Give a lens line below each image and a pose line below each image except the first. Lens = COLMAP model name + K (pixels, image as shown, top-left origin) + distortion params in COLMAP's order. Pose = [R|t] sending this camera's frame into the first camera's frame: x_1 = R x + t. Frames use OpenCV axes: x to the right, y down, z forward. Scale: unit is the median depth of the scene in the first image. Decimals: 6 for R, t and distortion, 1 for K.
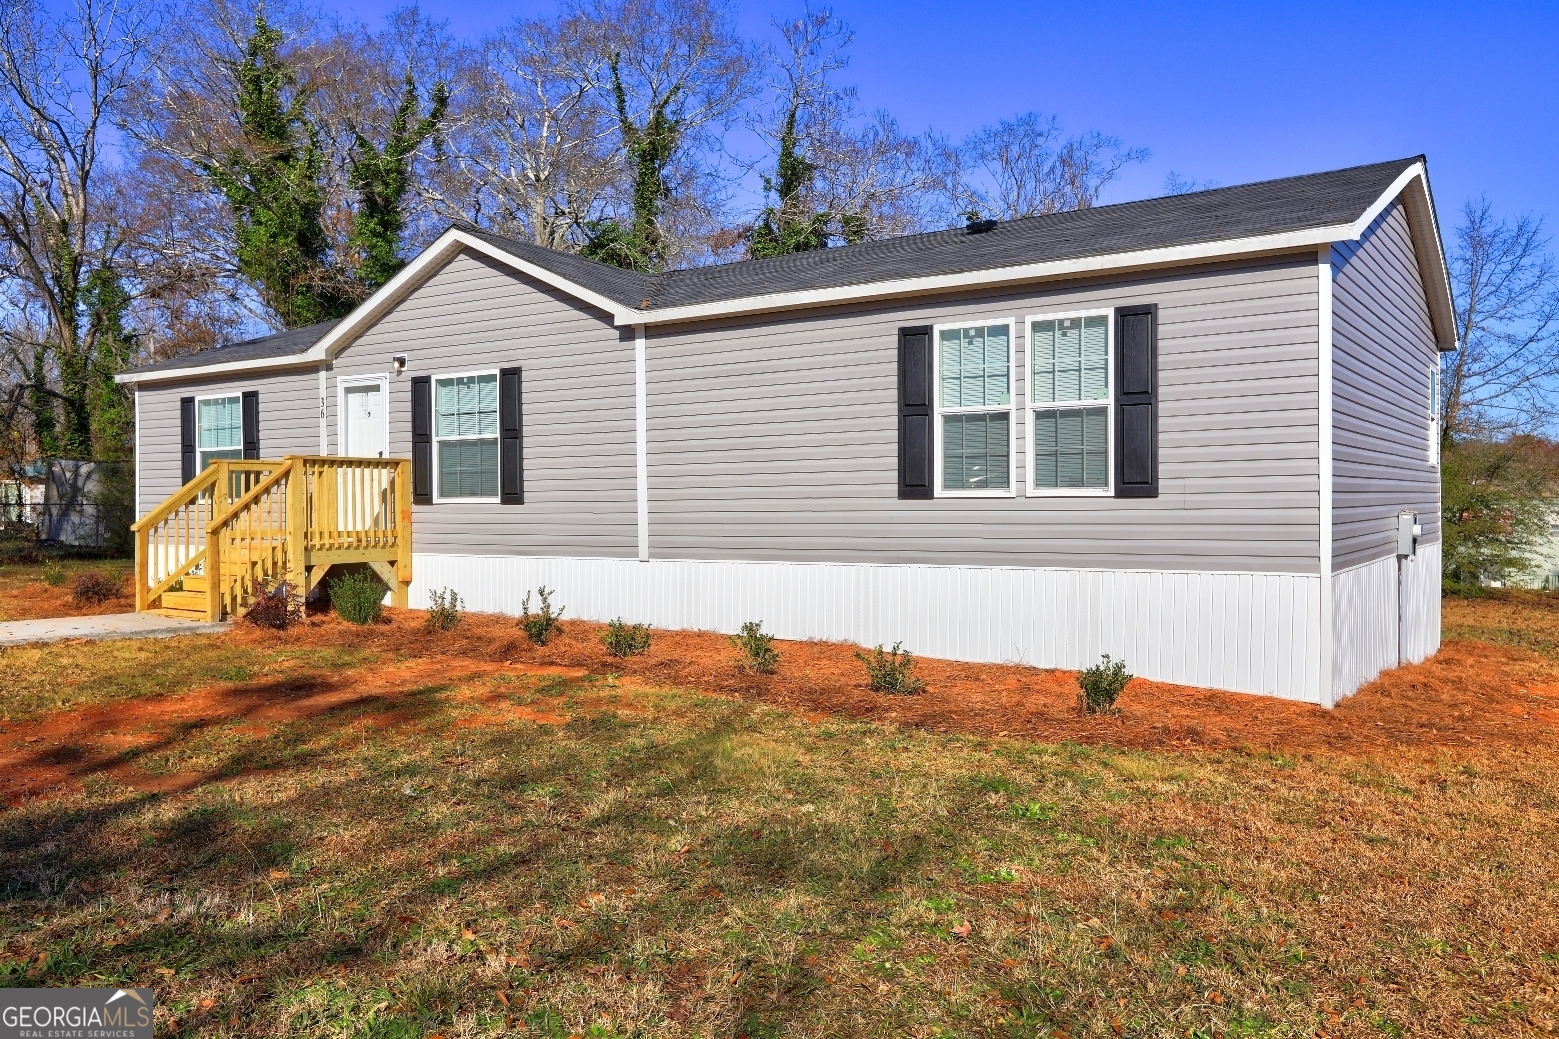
lens RADIAL K [[1225.1, 0, 778.7], [0, 1225.1, 506.6], [0, 0, 1]] dist [0.016753, 0.009161]
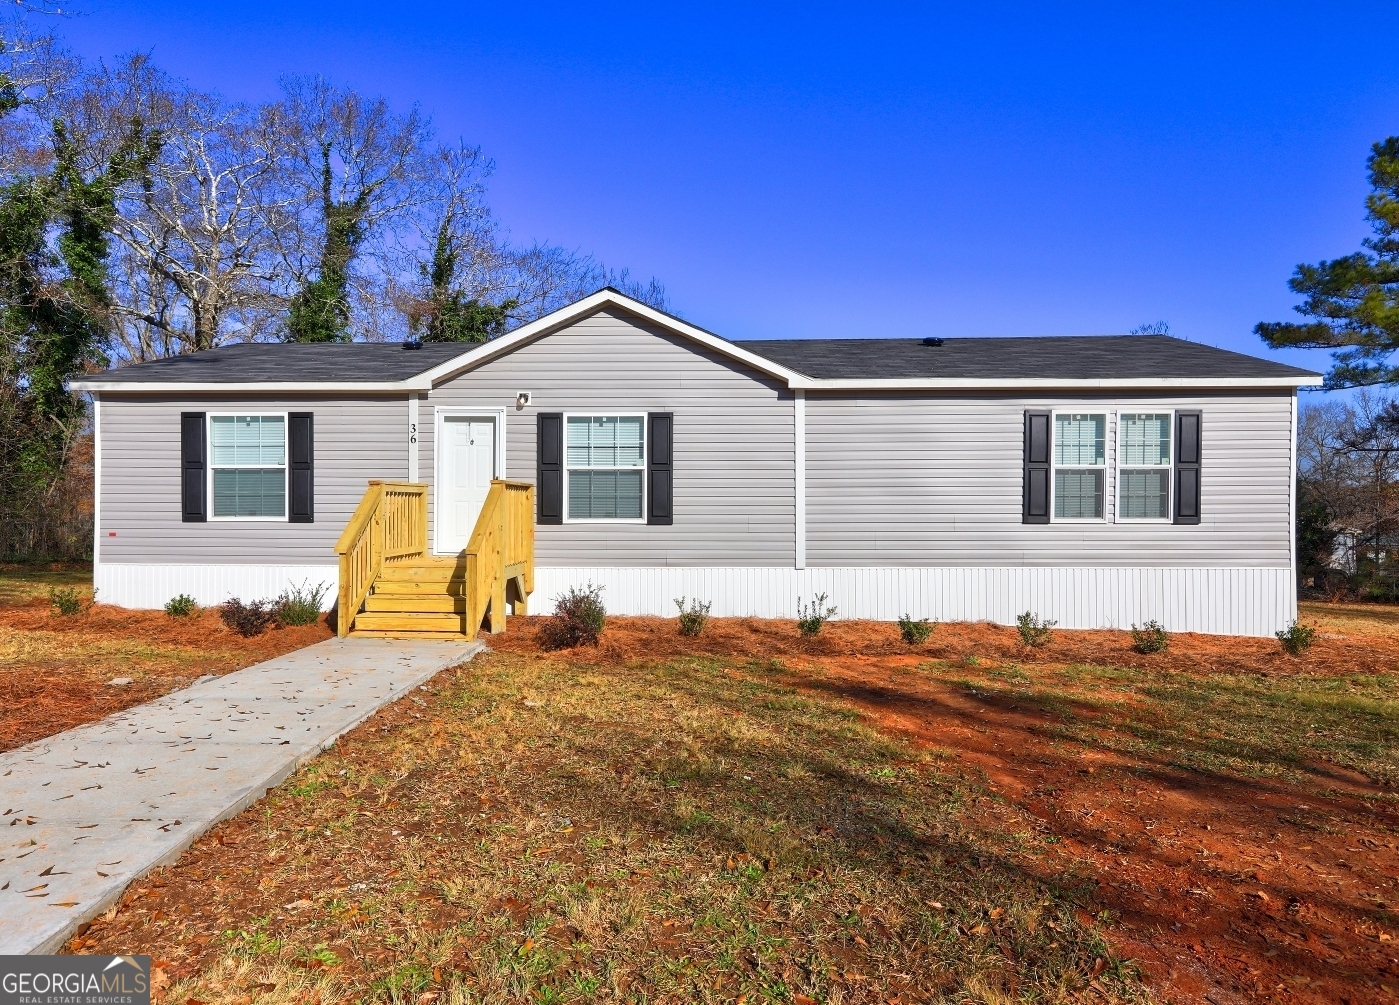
lens RADIAL K [[734.8, 0, 695.5], [0, 734.8, 515.4], [0, 0, 1]] dist [0.002517, -0.000549]
pose [[0.843863, 0.017968, 0.536258, -0.556516], [-0.006897, 0.999720, -0.022644, 0.005034], [-0.536514, 0.015410, 0.843750, 0.353982]]
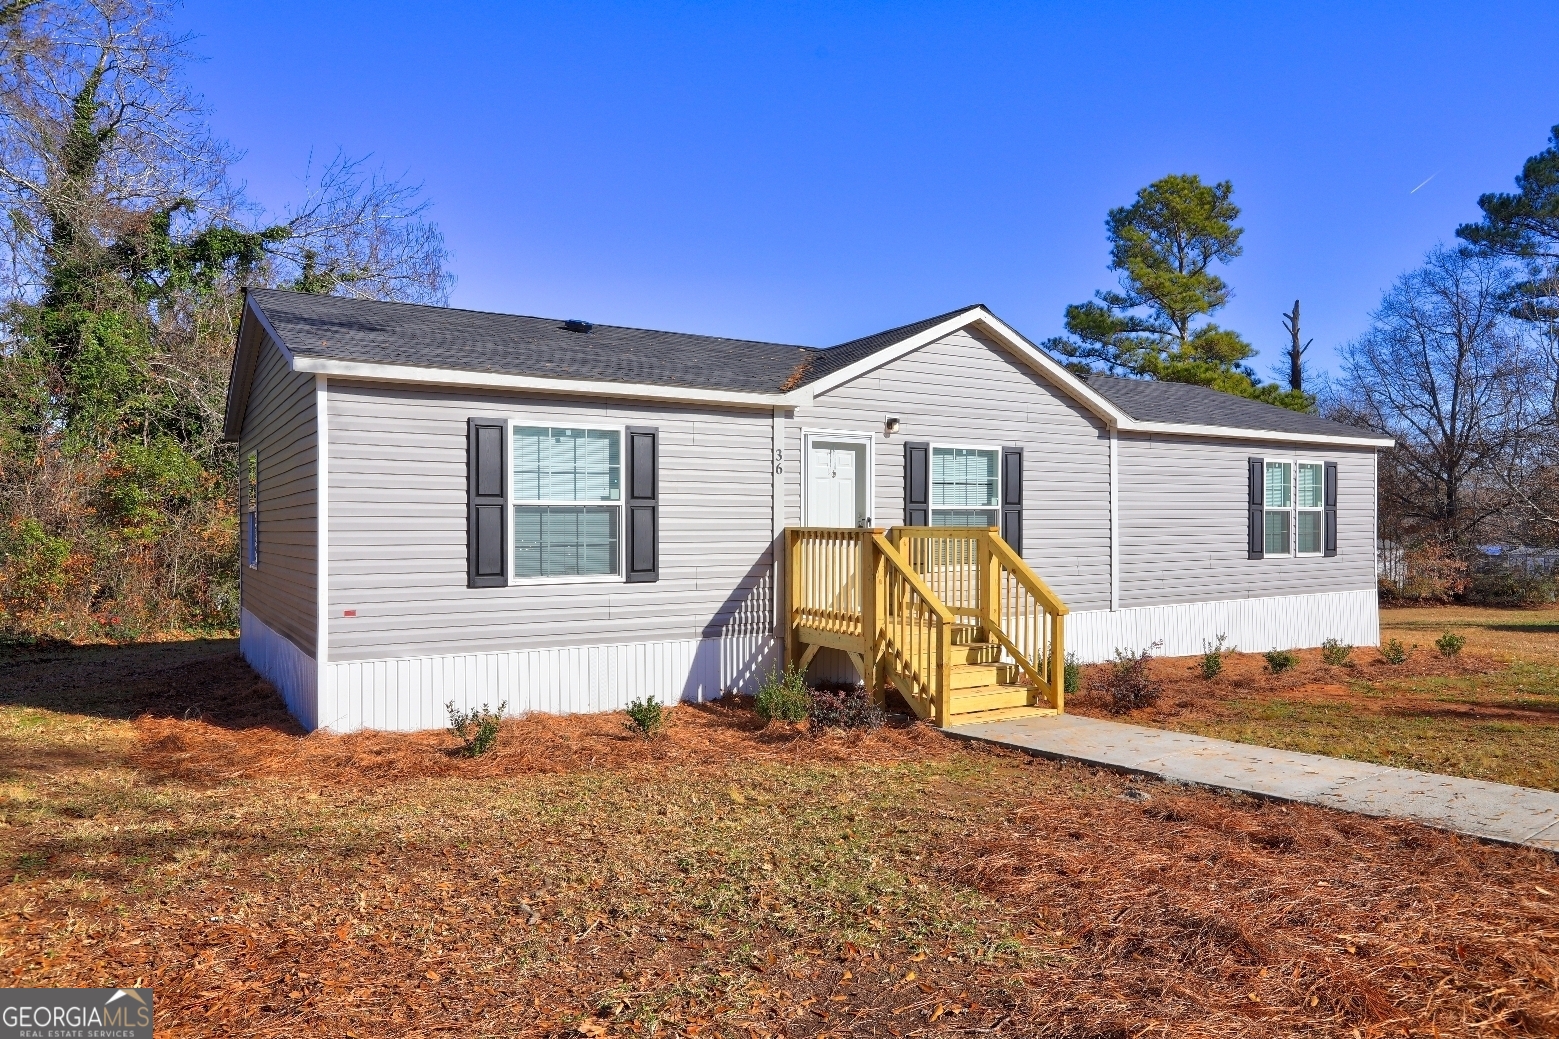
lens RADIAL K [[1068.0, 0, 782.3], [0, 1068.0, 529.9], [0, 0, 1]] dist [-0.008754, -0.001683]
pose [[0.385935, 0.034822, 0.921869, -1.138564], [0.036085, 0.997953, -0.052803, 0.004704], [-0.921820, 0.053644, 0.383888, 0.794400]]
